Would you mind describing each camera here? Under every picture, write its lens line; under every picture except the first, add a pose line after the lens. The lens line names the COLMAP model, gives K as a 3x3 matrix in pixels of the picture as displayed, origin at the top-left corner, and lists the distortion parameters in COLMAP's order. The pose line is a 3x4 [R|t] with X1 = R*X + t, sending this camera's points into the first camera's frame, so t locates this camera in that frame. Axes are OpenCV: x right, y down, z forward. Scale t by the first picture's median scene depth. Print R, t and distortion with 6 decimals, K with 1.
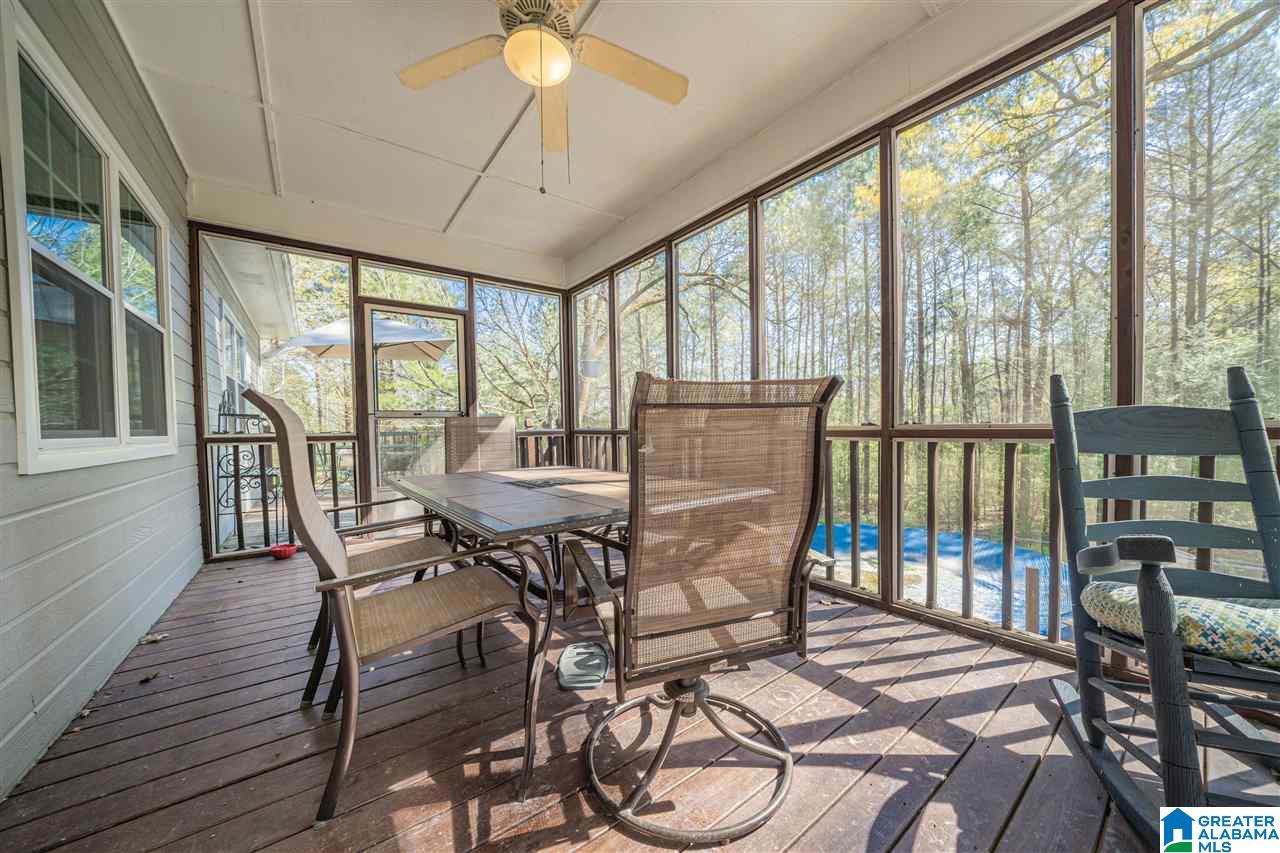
lens RADIAL K [[440.5, 0, 634.6], [0, 440.5, 434.0], [0, 0, 1]] dist [-0.015557, -0.000003]
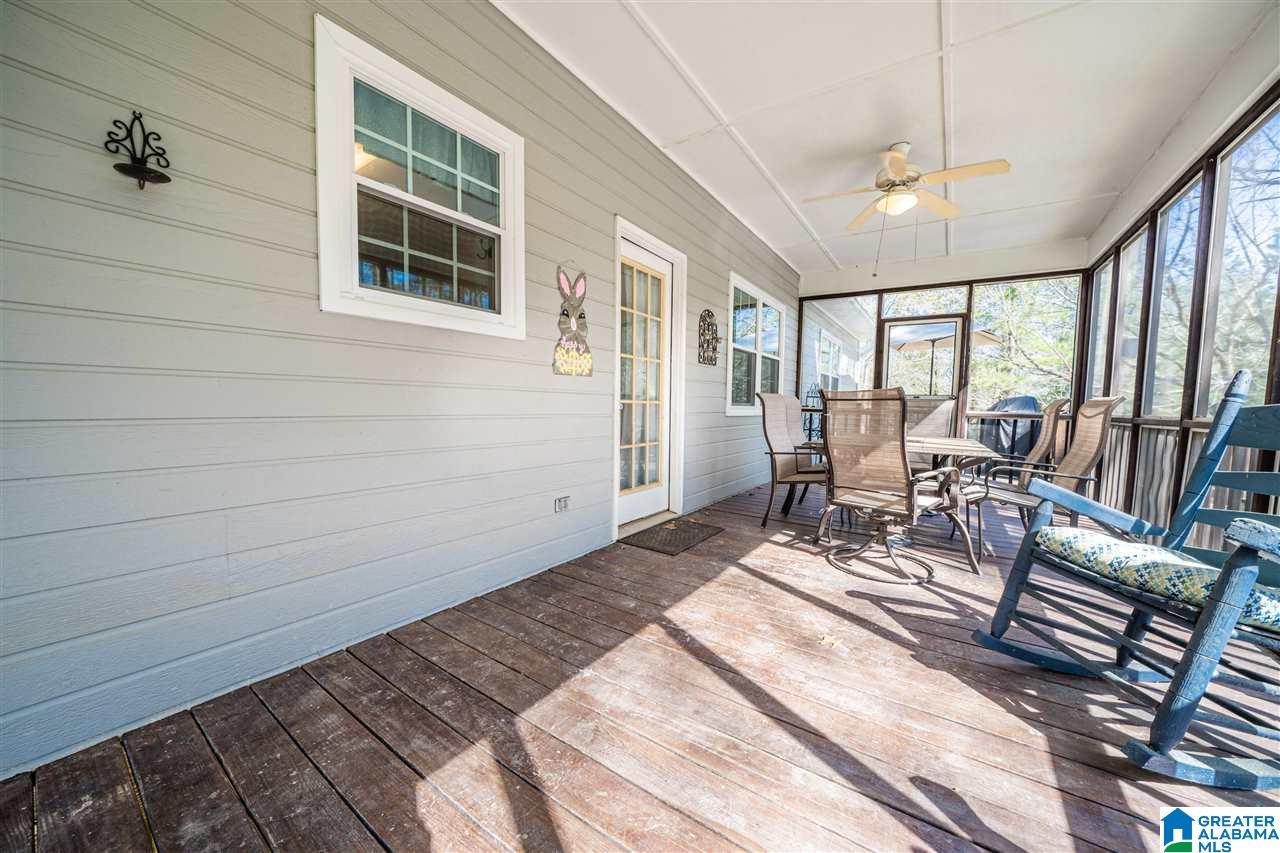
lens RADIAL K [[440.5, 0, 646.2], [0, 440.5, 432.4], [0, 0, 1]] dist [-0.015557, -0.000003]
pose [[0.320460, 0.085197, -0.943423, 1.289251], [-0.044203, 0.996207, 0.074949, -0.002599], [0.946230, 0.017684, 0.323010, -0.563619]]
